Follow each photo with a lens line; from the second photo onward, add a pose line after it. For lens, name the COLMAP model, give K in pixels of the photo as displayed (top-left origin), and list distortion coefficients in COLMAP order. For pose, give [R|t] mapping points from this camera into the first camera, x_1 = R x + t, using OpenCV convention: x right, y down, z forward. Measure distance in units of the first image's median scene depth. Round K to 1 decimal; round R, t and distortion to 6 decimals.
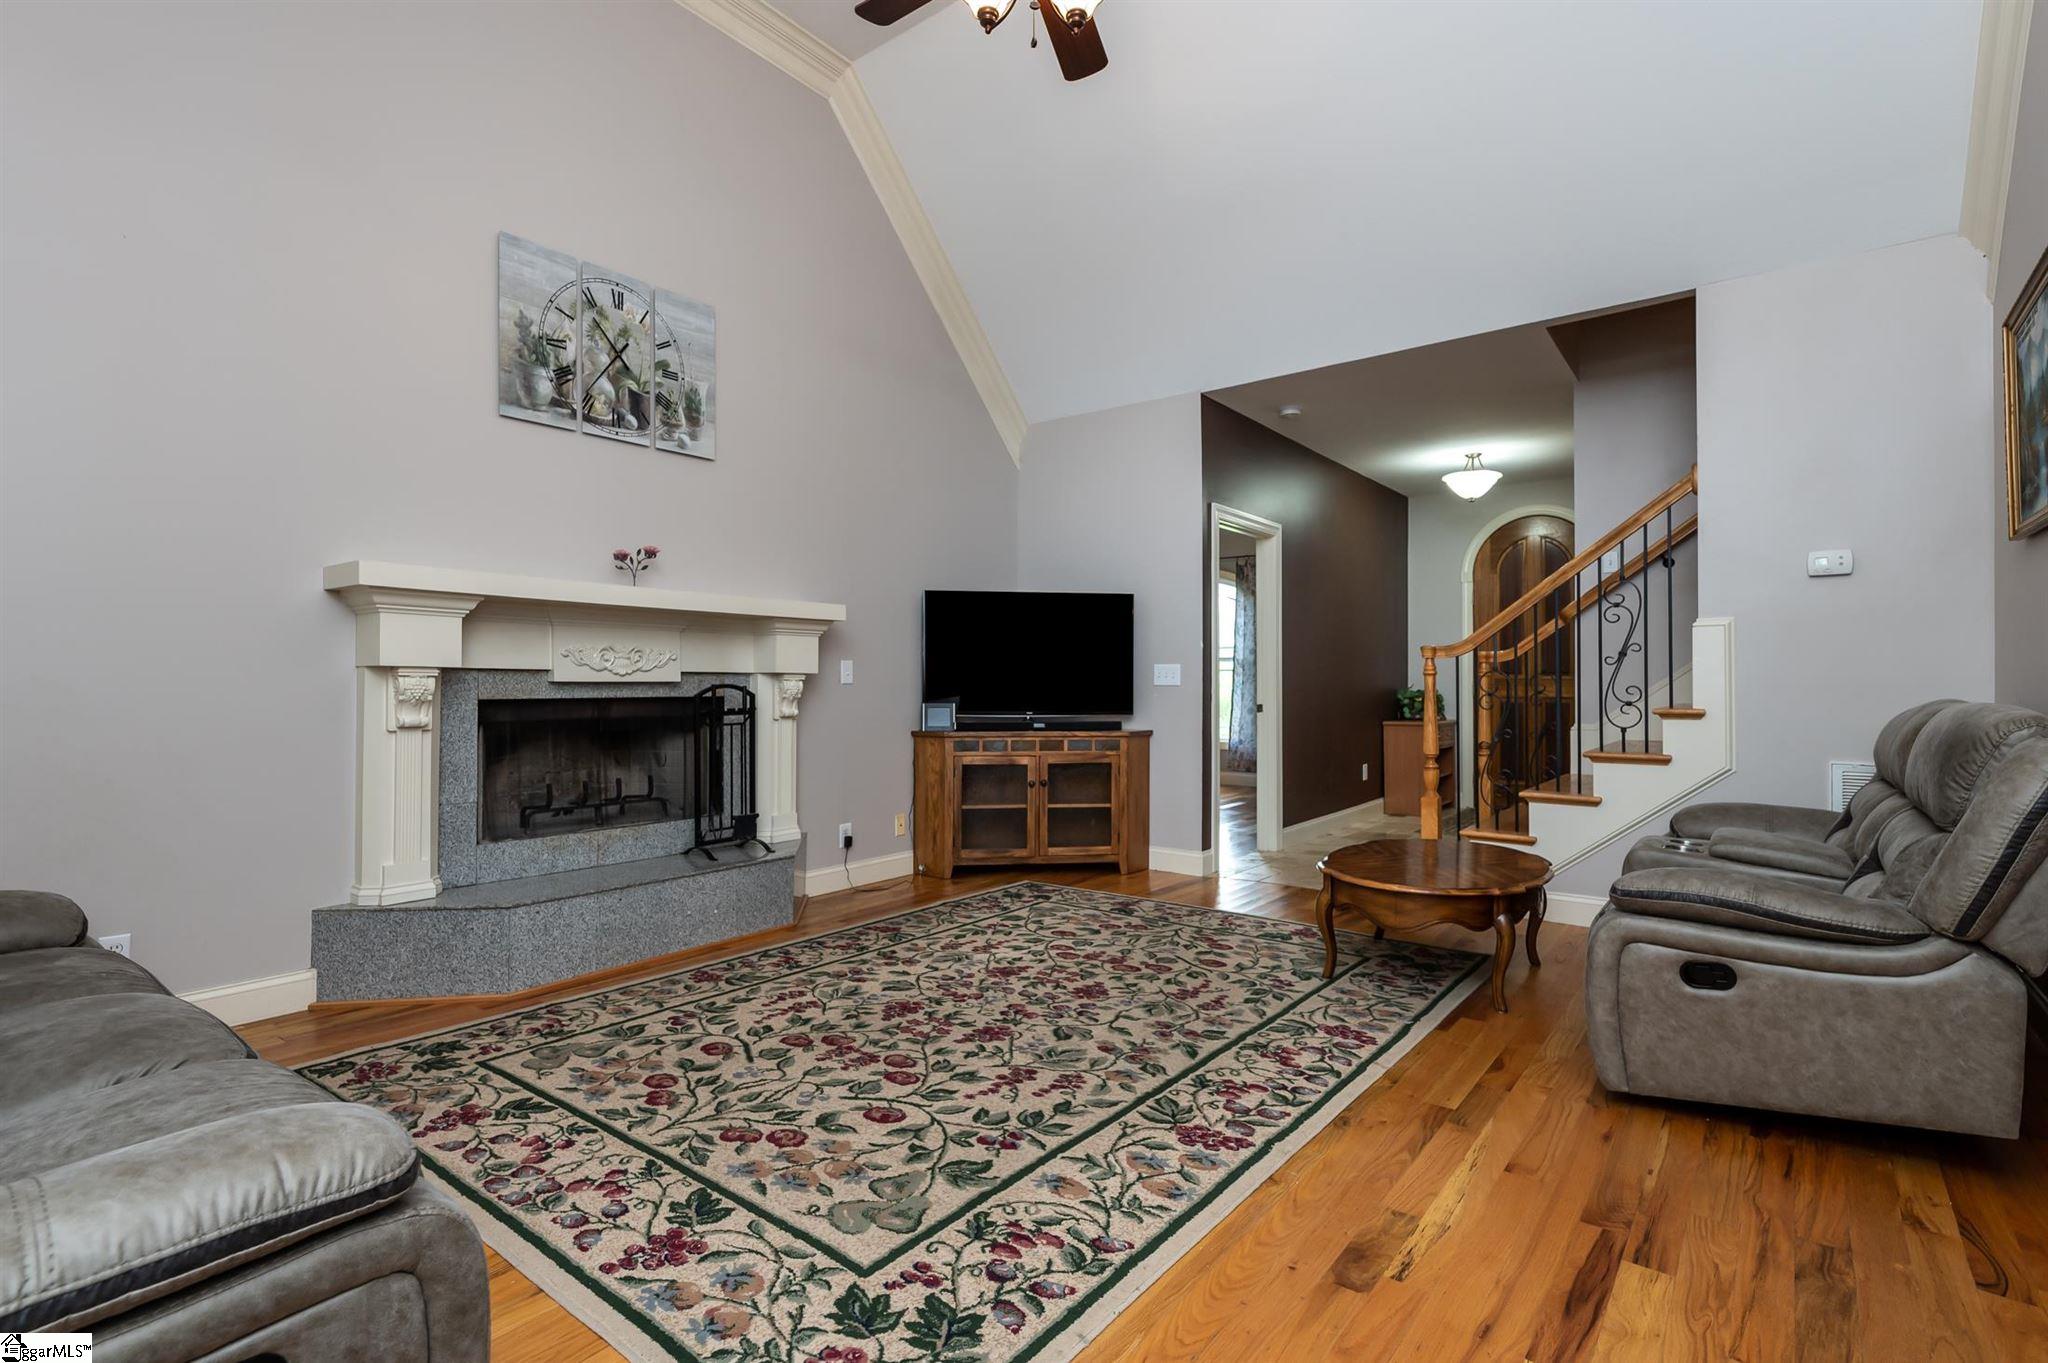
lens RADIAL K [[974.5, 0, 1023.7], [0, 974.5, 685.9], [0, 0, 1]] dist [-0.001425, -0.000089]
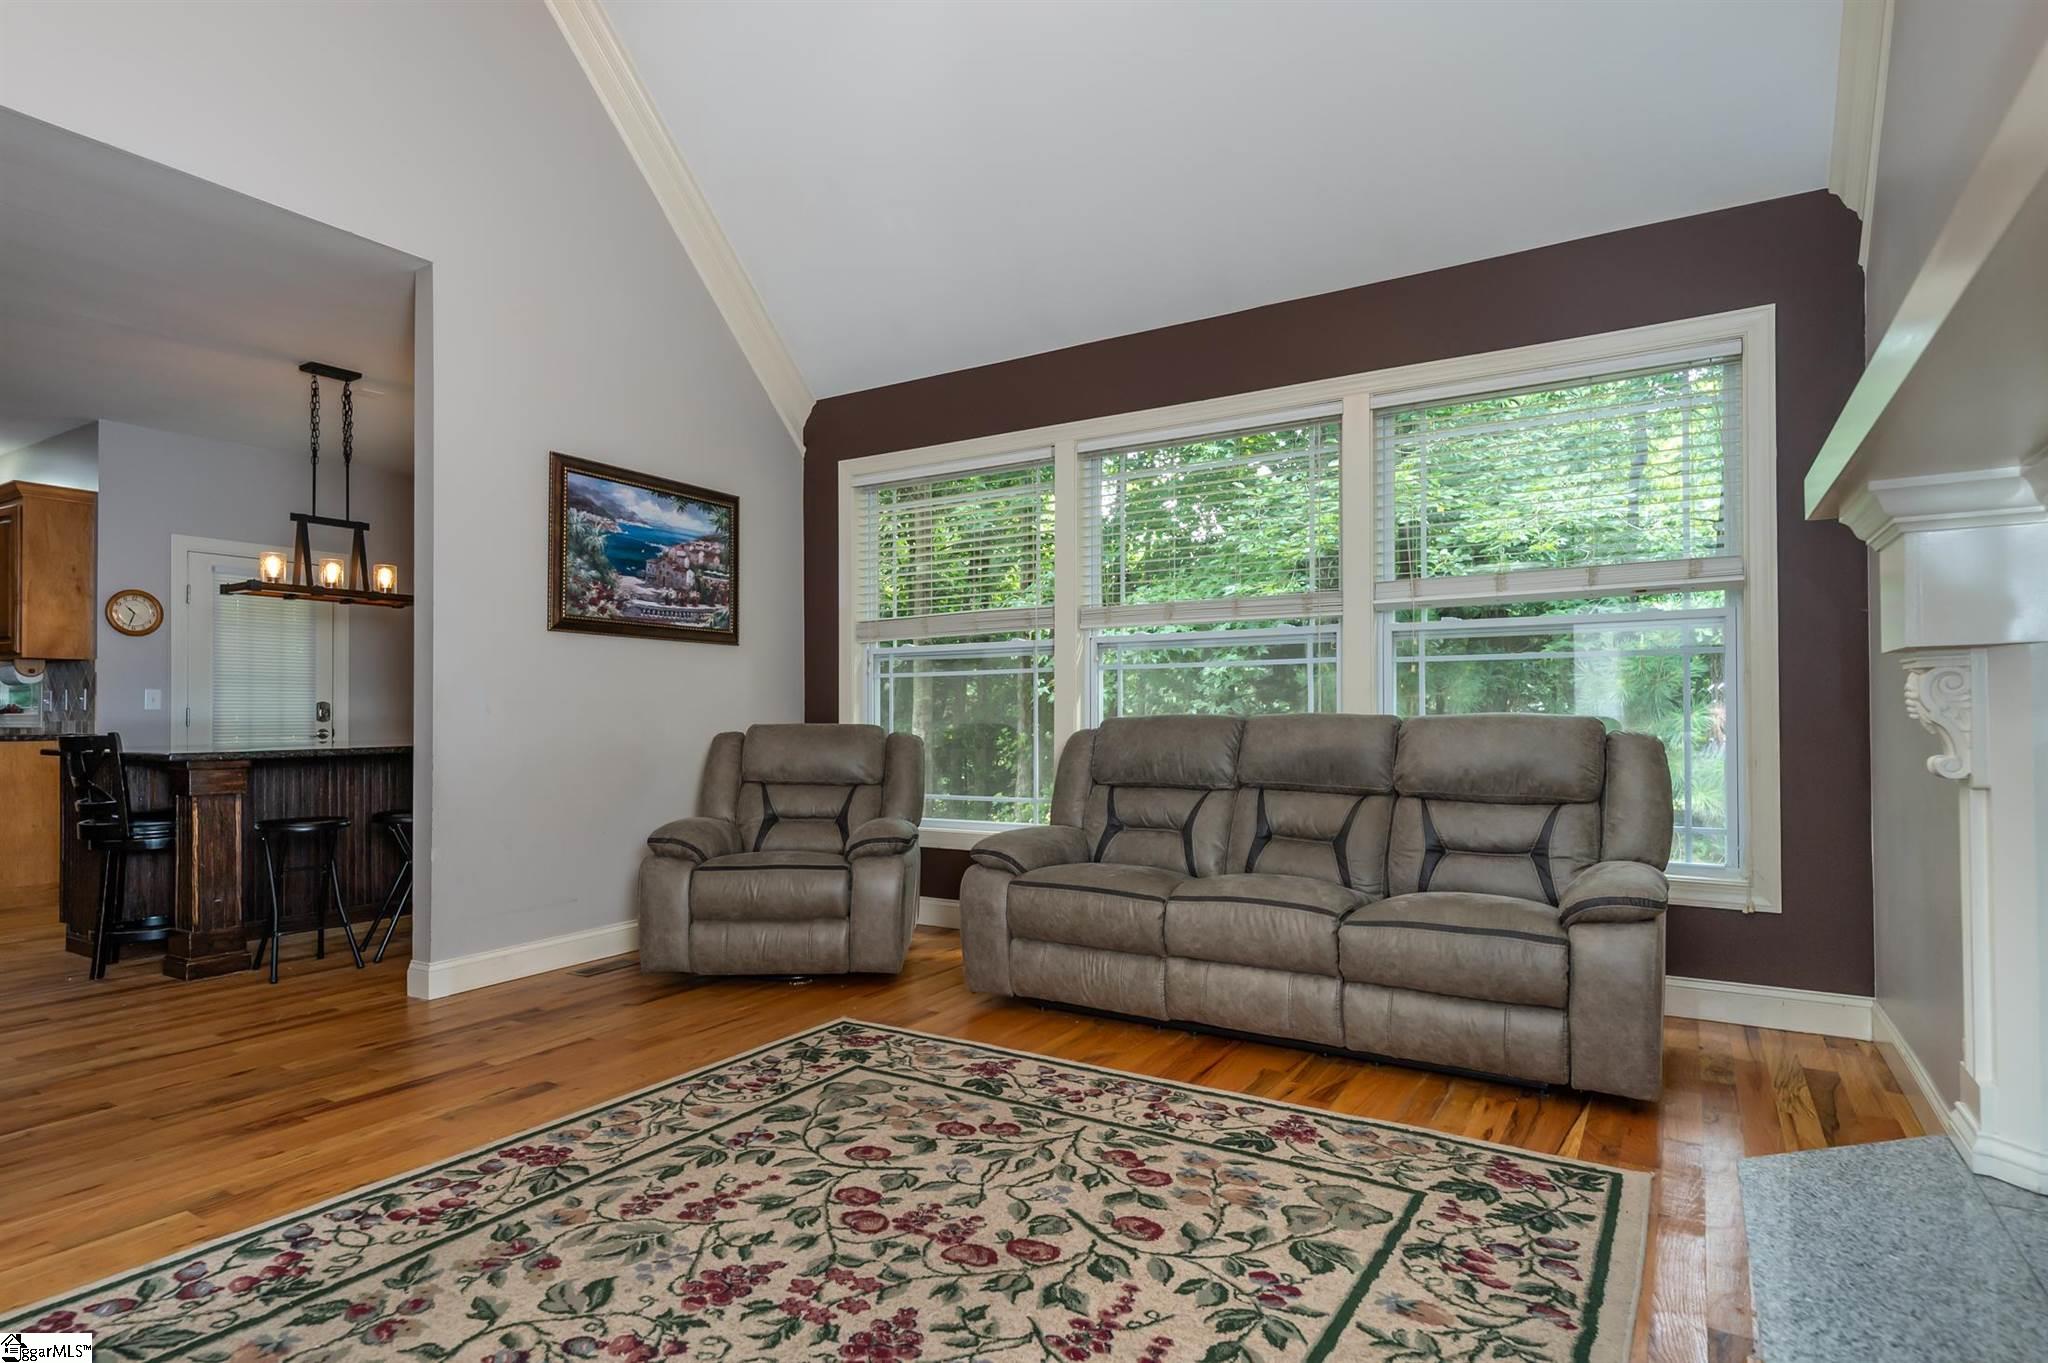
lens RADIAL K [[1064.6, 0, 1026.4], [0, 1064.6, 685.9], [0, 0, 1]] dist [0.016479, 0.000382]
pose [[-0.993827, 0.003014, -0.110899, -0.173691], [0.006141, 0.999593, -0.027866, 0.010841], [0.110769, -0.028375, -0.993441, 1.977766]]
